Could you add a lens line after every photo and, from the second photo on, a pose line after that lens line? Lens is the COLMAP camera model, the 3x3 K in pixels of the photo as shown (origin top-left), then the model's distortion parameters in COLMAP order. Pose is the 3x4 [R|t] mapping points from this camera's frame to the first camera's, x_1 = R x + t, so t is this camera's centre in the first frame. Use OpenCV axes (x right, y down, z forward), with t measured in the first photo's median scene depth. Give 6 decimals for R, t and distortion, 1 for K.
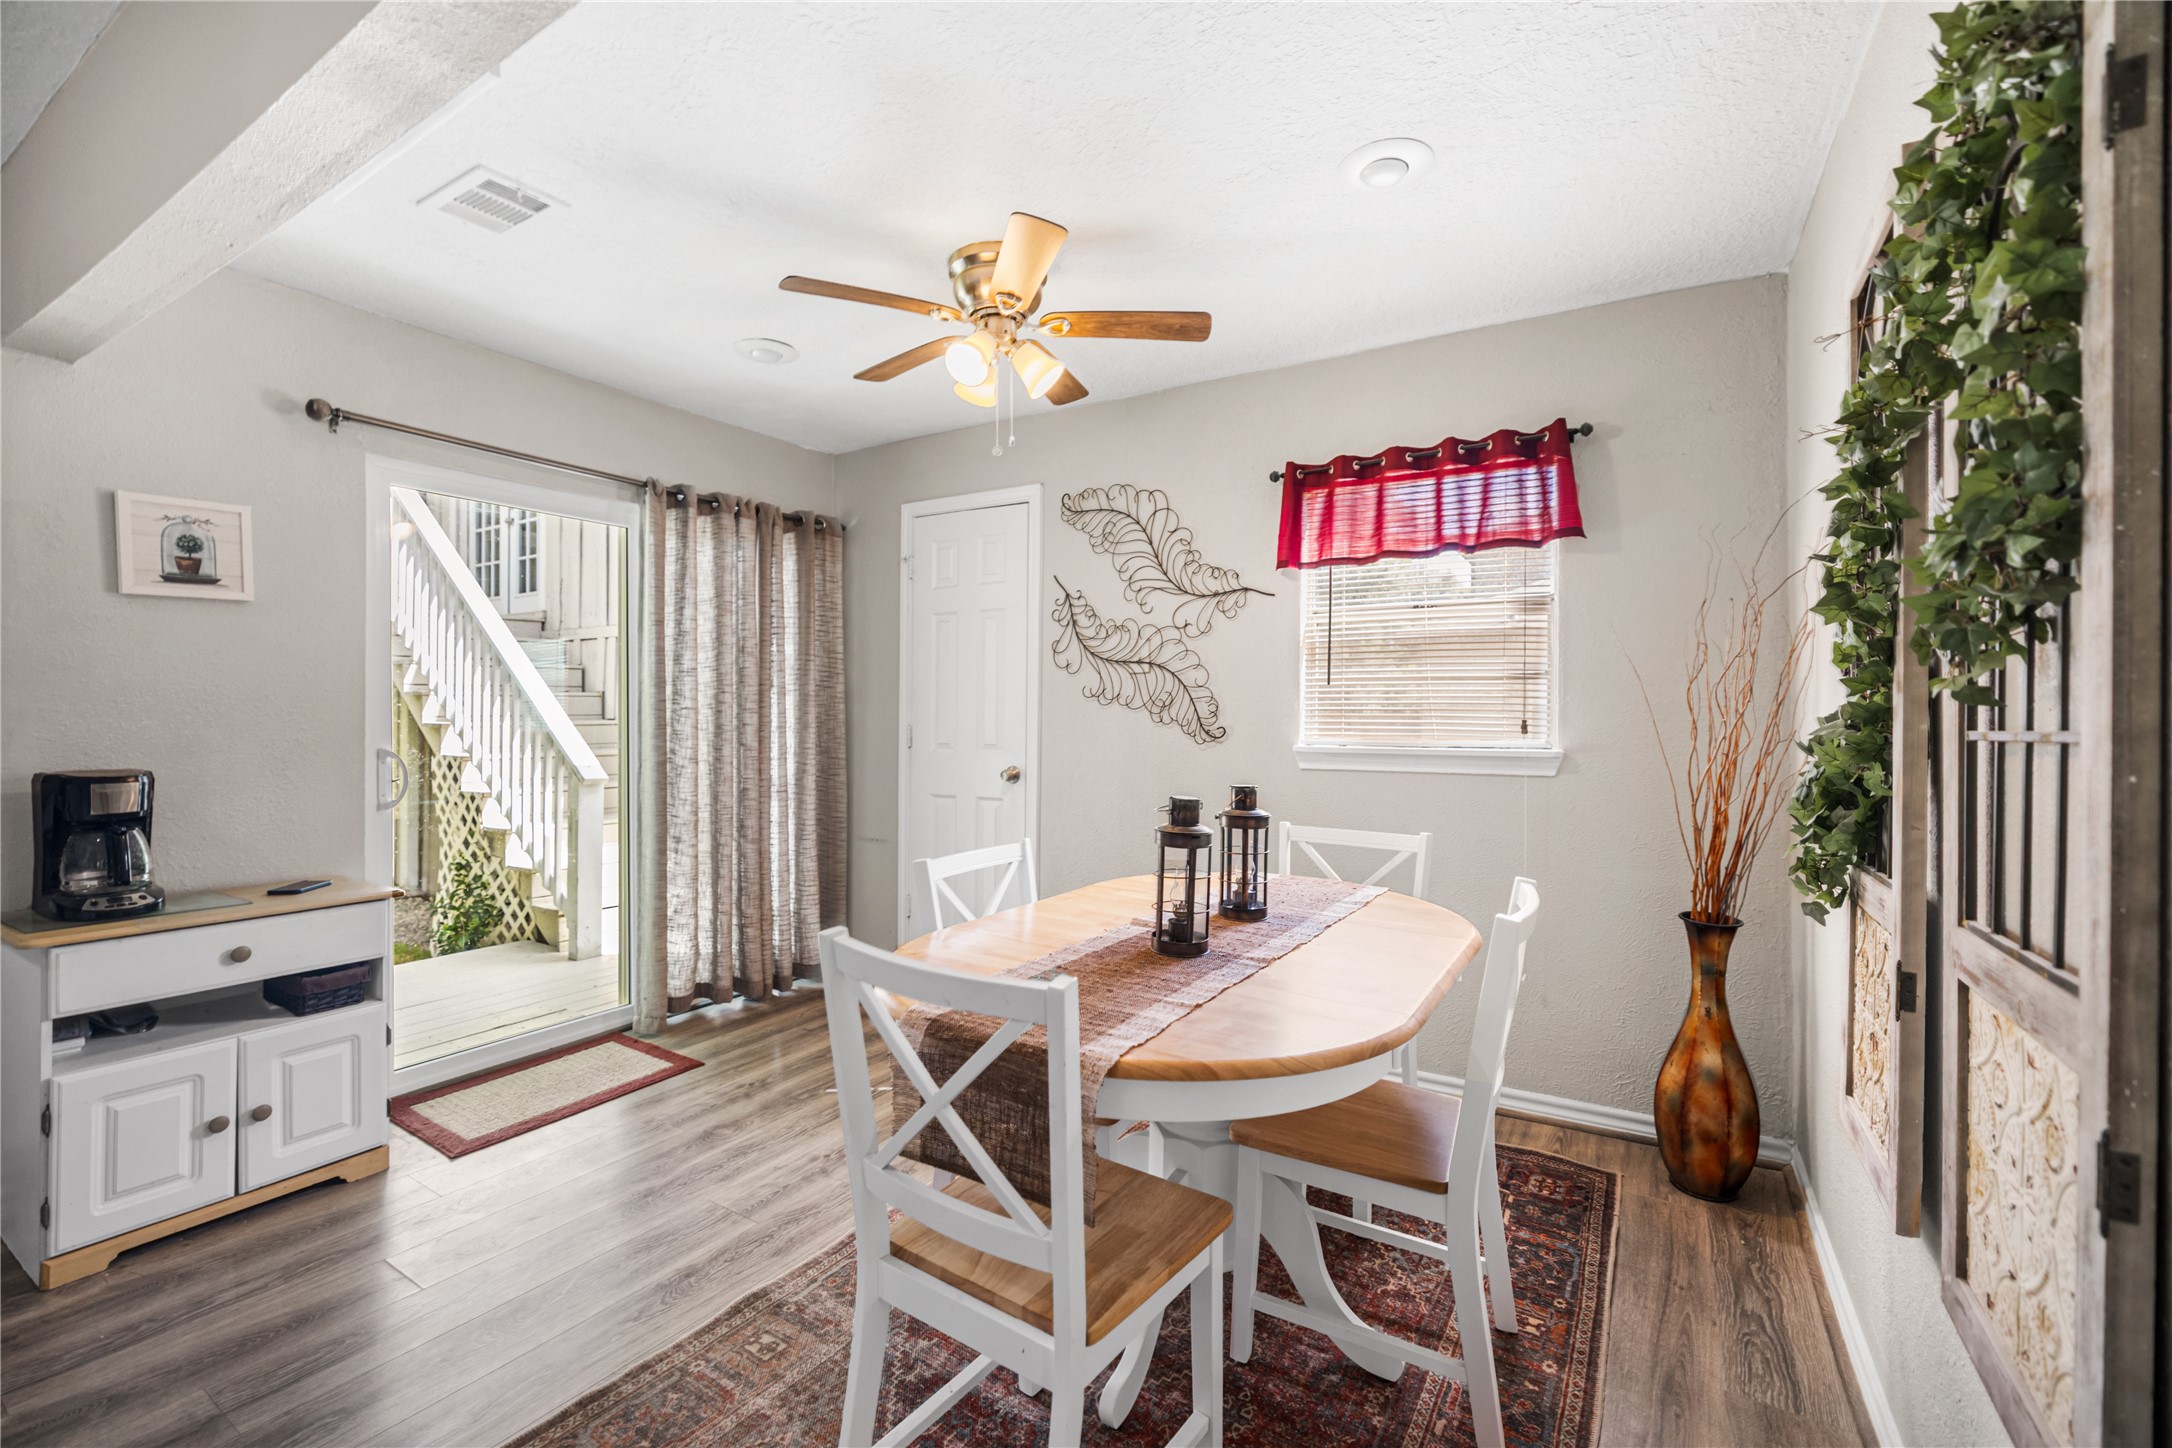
lens RADIAL K [[914.8, 0, 1080.3], [0, 914.8, 713.3], [0, 0, 1]] dist [0.001455, -0.000604]
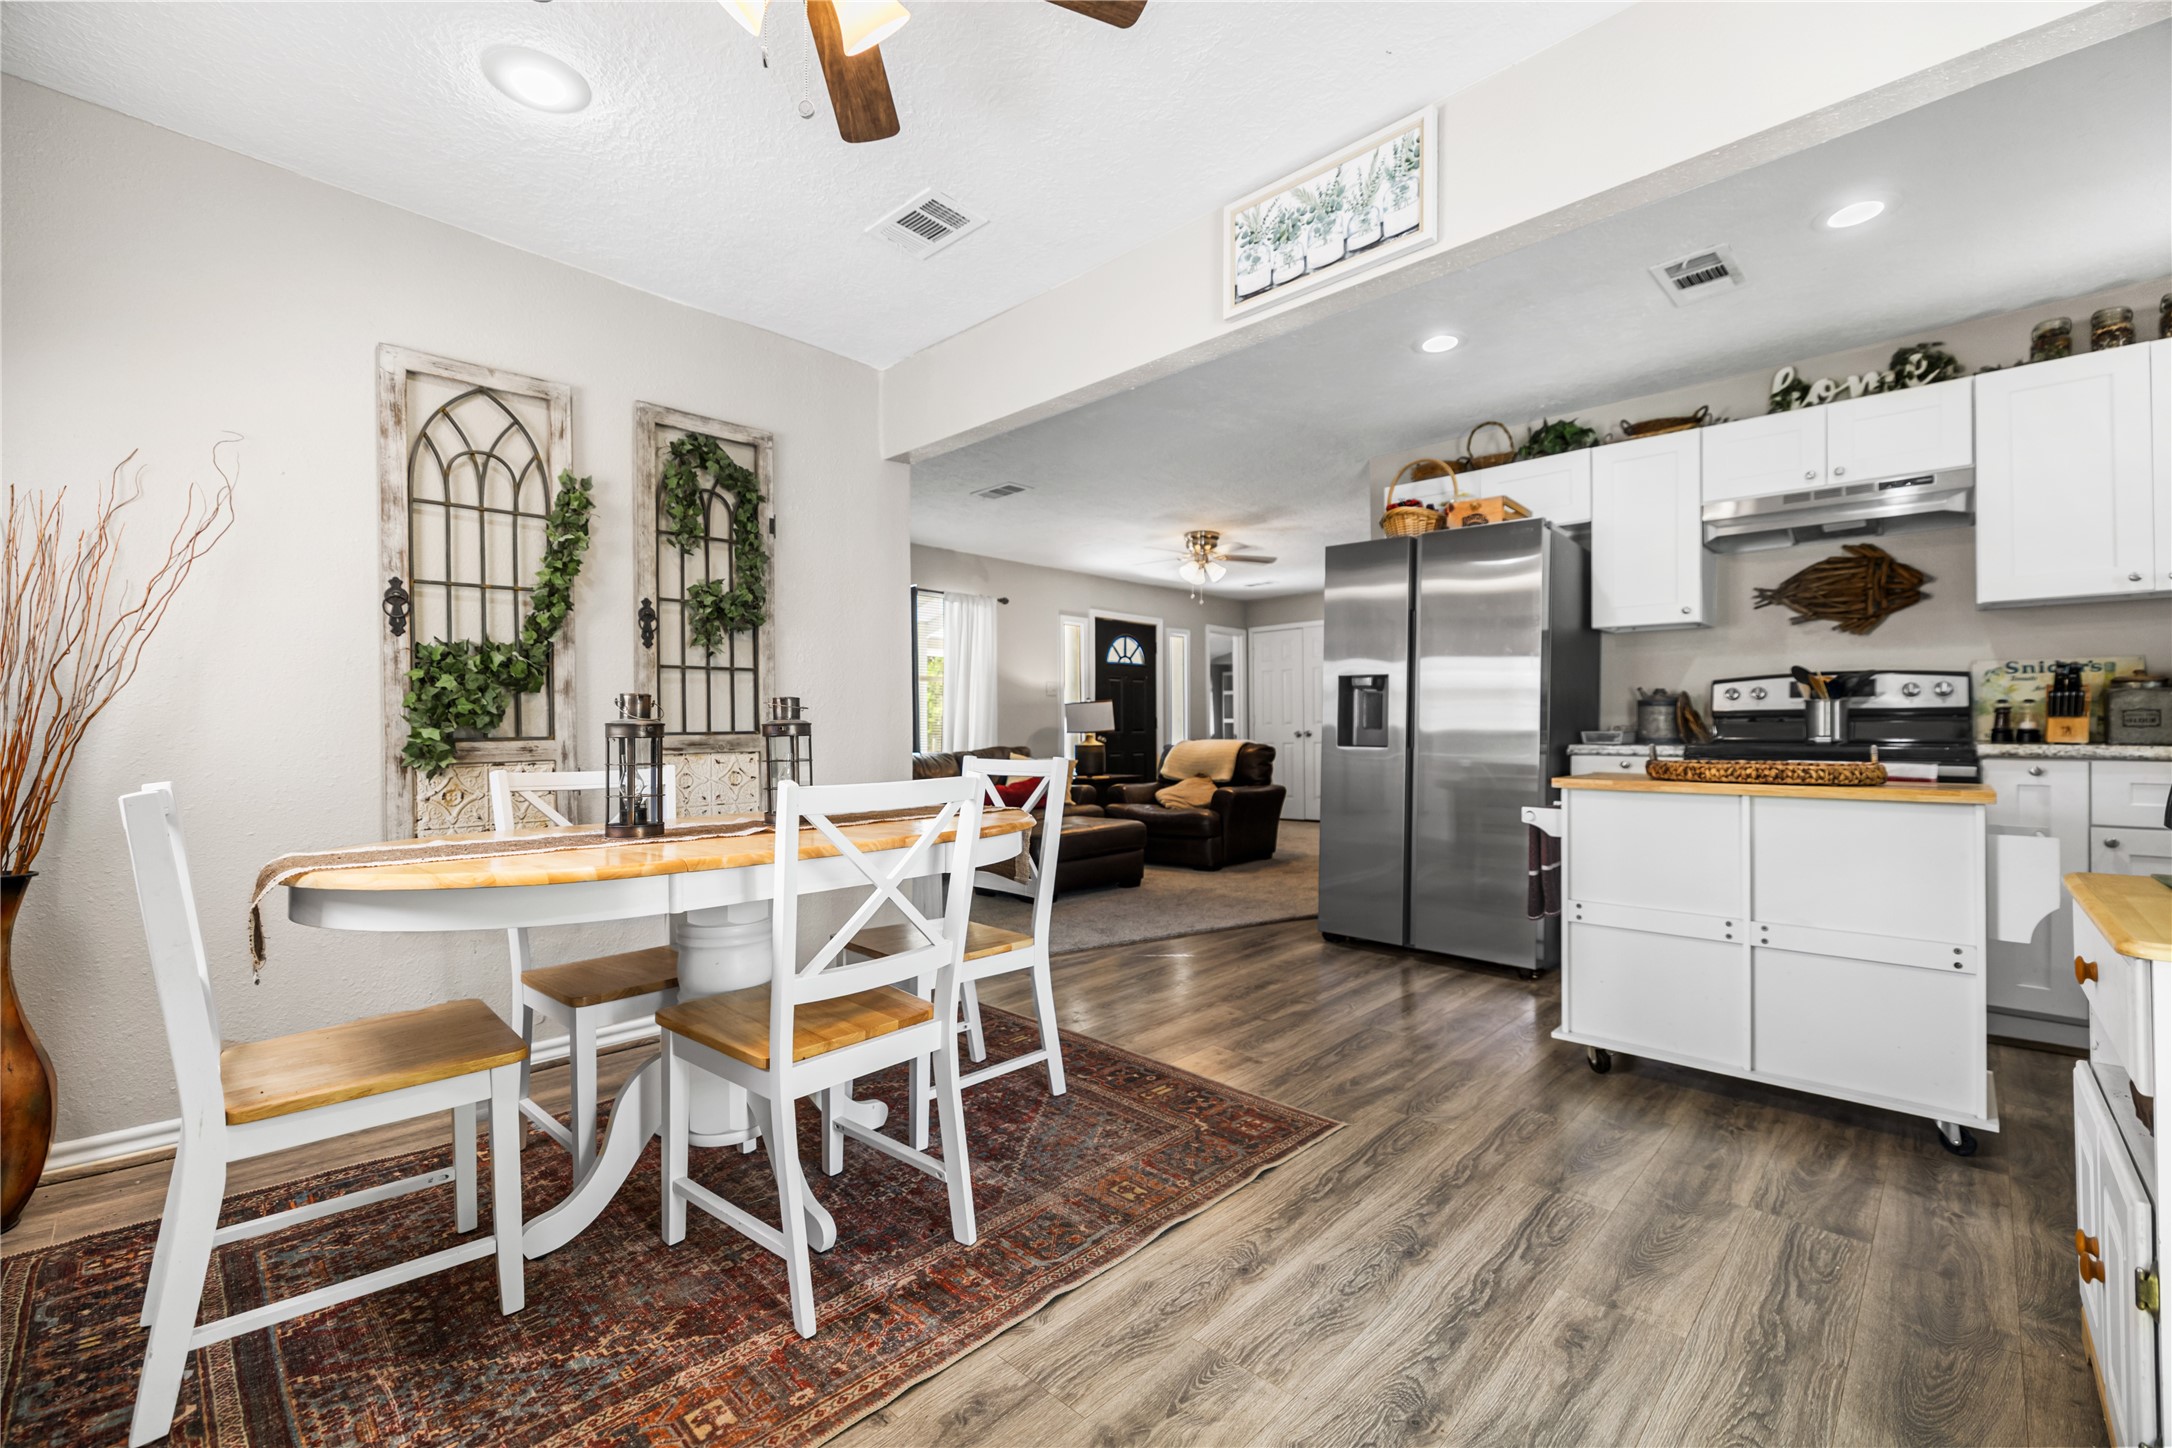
lens RADIAL K [[914.8, 0, 1077.4], [0, 914.8, 724.0], [0, 0, 1]] dist [0.001455, -0.000604]
pose [[-0.978169, 0.001774, 0.207804, -0.260535], [0.000518, 0.999981, -0.006097, 0.068656], [-0.207811, -0.005857, -0.978151, 1.062807]]
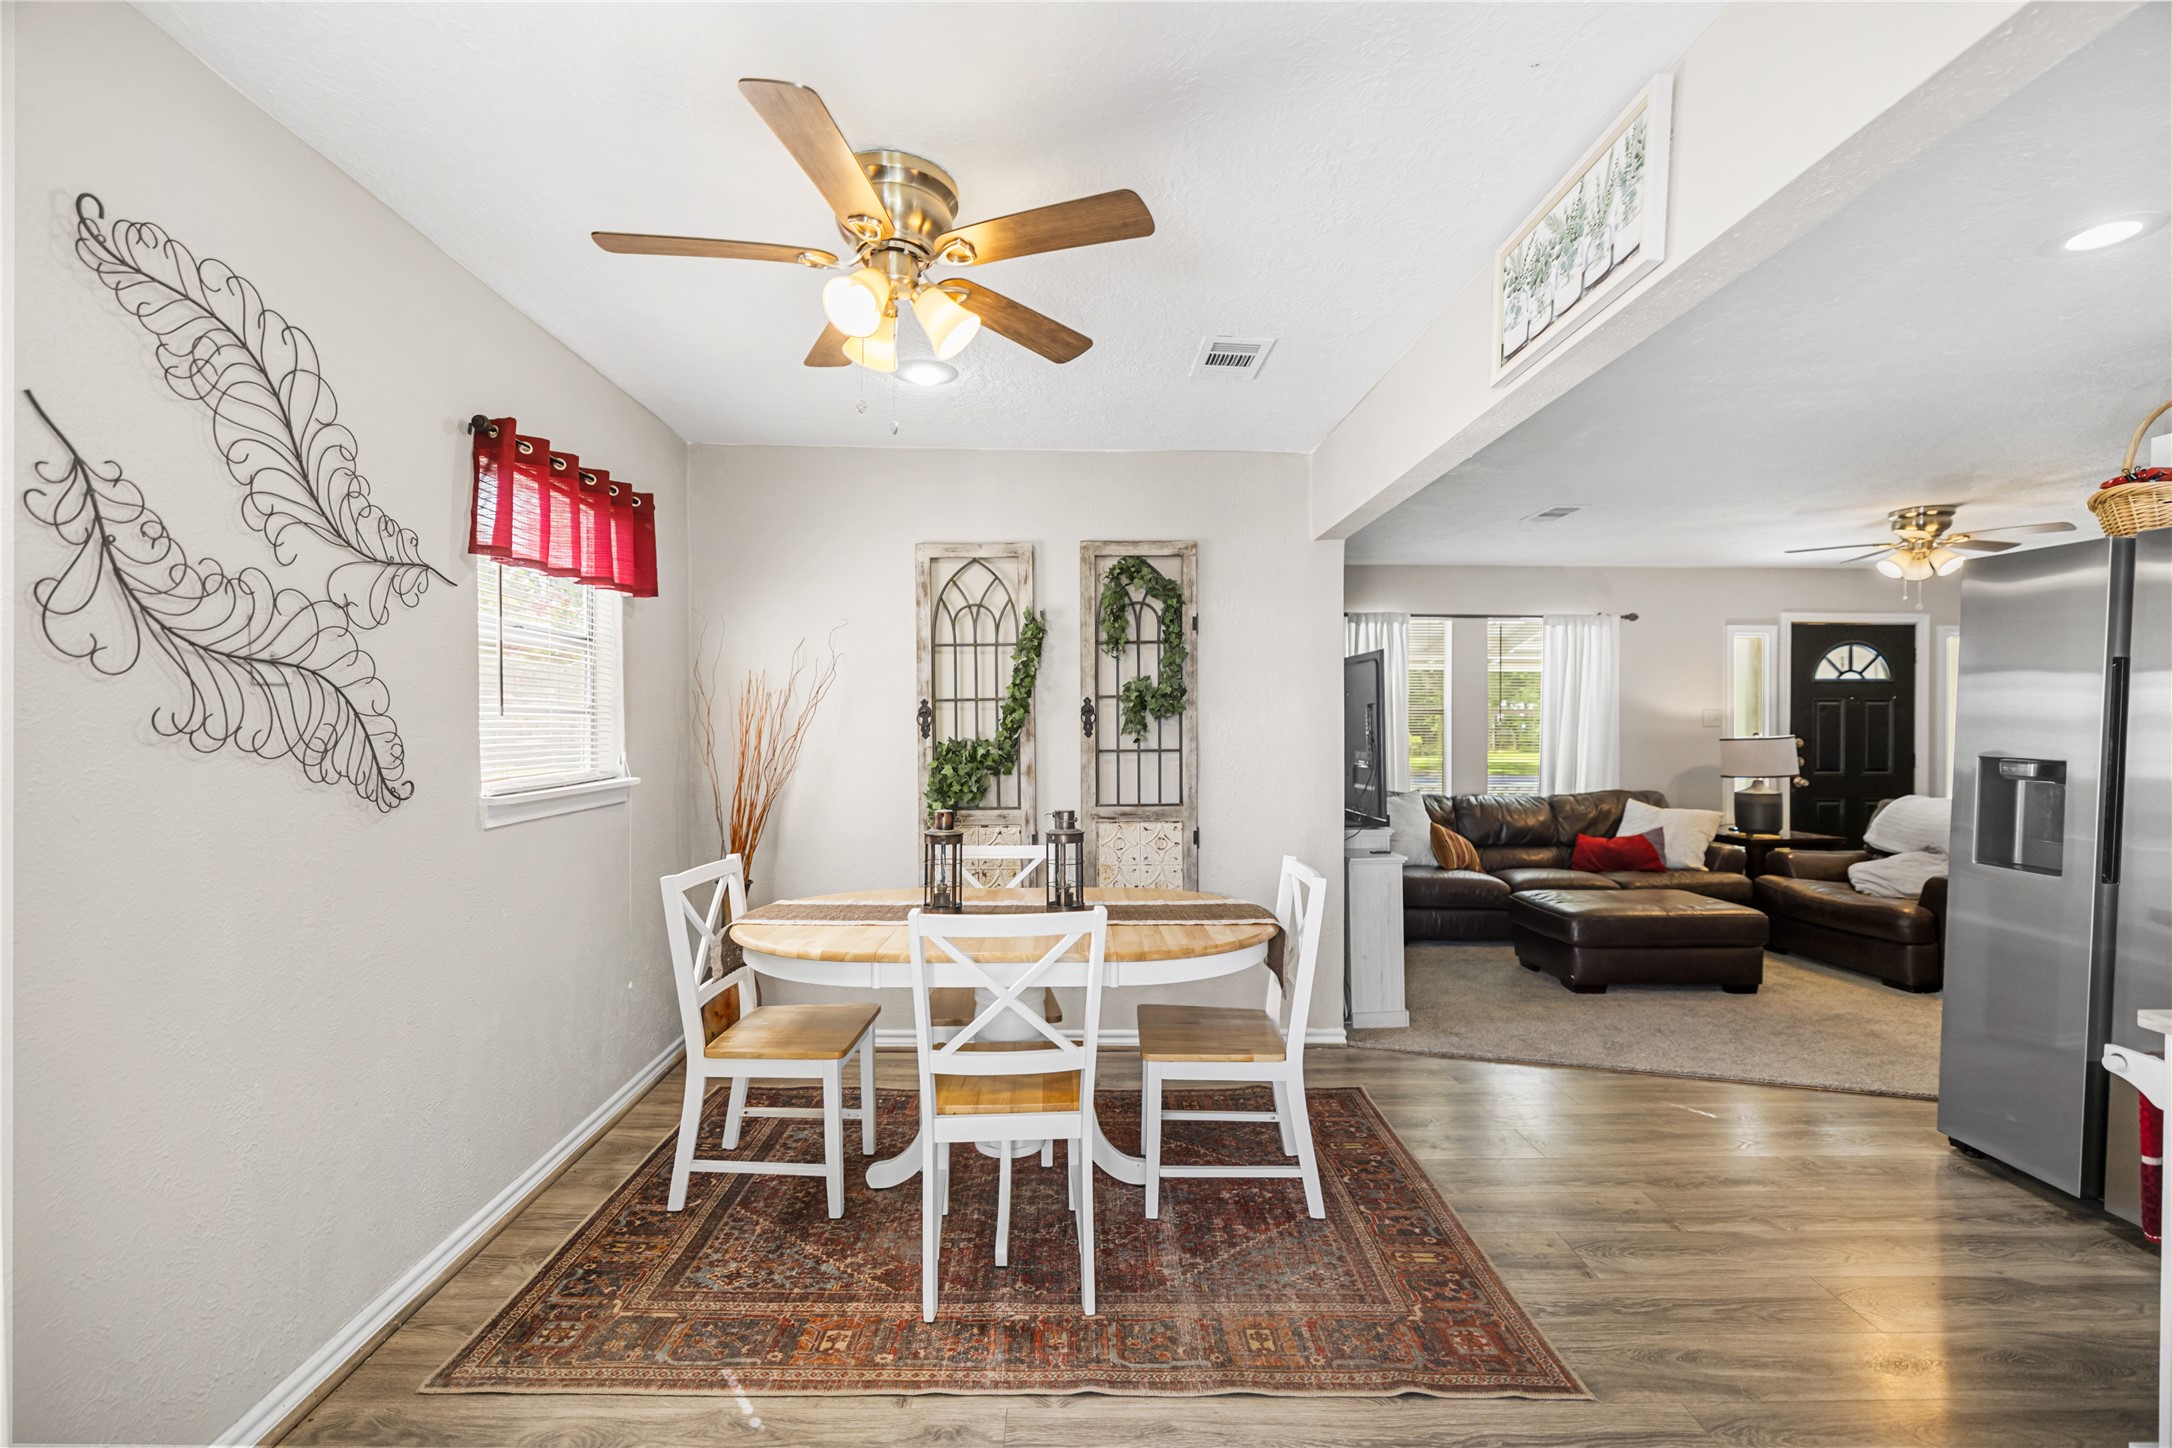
lens RADIAL K [[914.8, 0, 1080.9], [0, 914.8, 723.2], [0, 0, 1]] dist [0.001455, -0.000604]
pose [[-0.545428, -0.006961, 0.838129, -0.580491], [-0.005362, 0.999974, 0.004816, -0.027839], [-0.838141, -0.001867, -0.545451, 0.904529]]
